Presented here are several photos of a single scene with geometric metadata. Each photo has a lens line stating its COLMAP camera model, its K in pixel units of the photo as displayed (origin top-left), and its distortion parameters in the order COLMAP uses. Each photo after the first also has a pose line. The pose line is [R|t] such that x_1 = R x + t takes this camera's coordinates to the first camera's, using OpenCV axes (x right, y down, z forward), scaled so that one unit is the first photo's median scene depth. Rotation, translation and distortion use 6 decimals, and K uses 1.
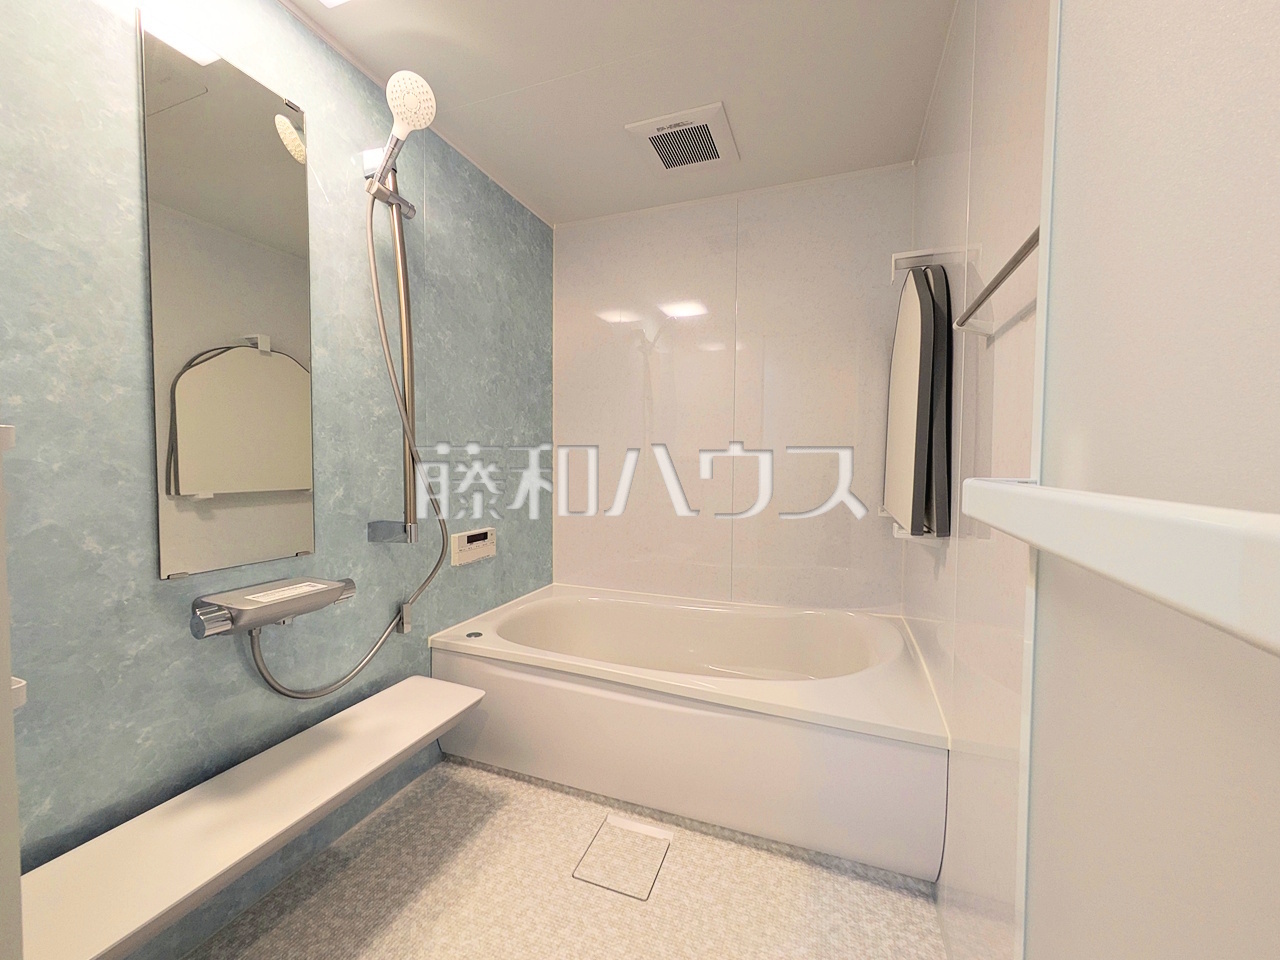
lens RADIAL K [[509.6, 0, 645.3], [0, 509.6, 479.4], [0, 0, 1]] dist [-0.001638, 0.001763]
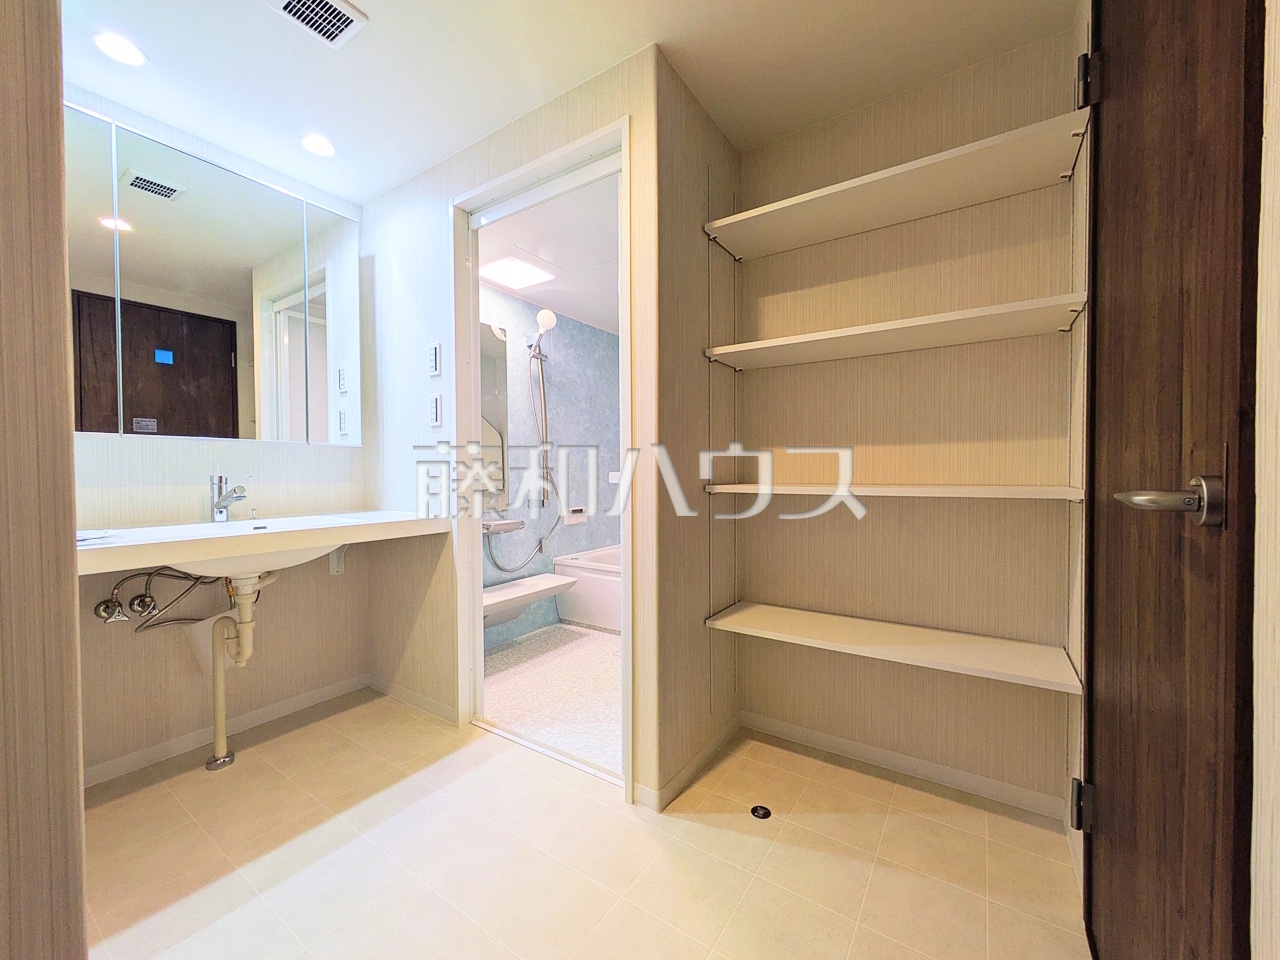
lens RADIAL K [[509.6, 0, 638.2], [0, 509.6, 477.7], [0, 0, 1]] dist [-0.001638, 0.001763]
pose [[0.971010, -0.008781, -0.238879, 0.407037], [0.002985, 0.999693, -0.024616, 0.040336], [0.239021, 0.023189, 0.970737, -0.934758]]
